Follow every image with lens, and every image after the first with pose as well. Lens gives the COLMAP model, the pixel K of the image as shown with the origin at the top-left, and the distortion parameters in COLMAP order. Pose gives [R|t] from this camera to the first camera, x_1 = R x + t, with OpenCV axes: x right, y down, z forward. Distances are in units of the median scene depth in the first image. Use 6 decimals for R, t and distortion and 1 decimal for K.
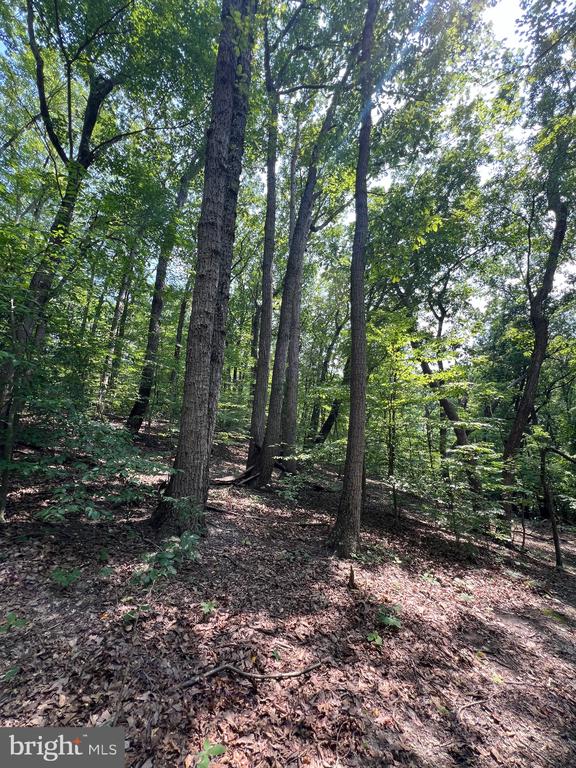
lens RADIAL K [[308.5, 0, 288.0], [0, 308.5, 384.0], [0, 0, 1]] dist [0.001179, -0.000013]
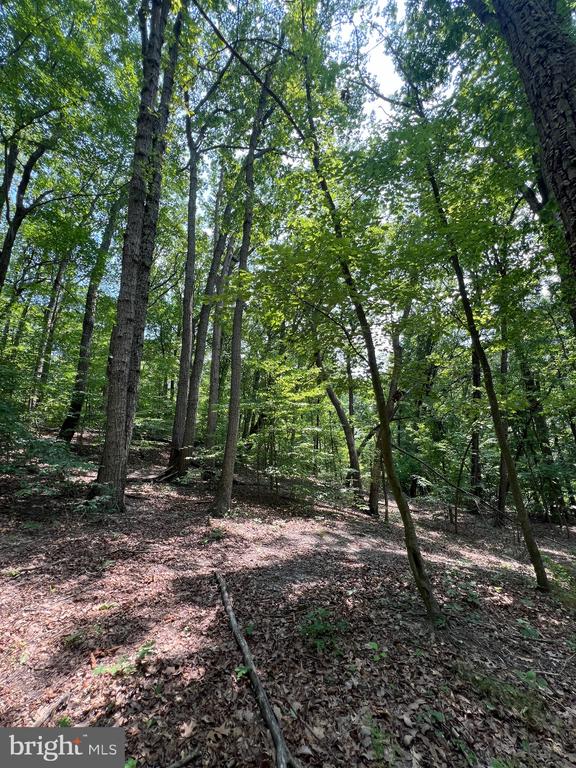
lens RADIAL K [[308.5, 0, 288.0], [0, 308.5, 384.0], [0, 0, 1]] dist [0.001179, -0.000013]
pose [[0.985009, -0.014660, 0.171878, 0.139211], [0.015270, 0.999881, -0.002226, -0.057431], [-0.171825, 0.004817, 0.985116, -0.324806]]
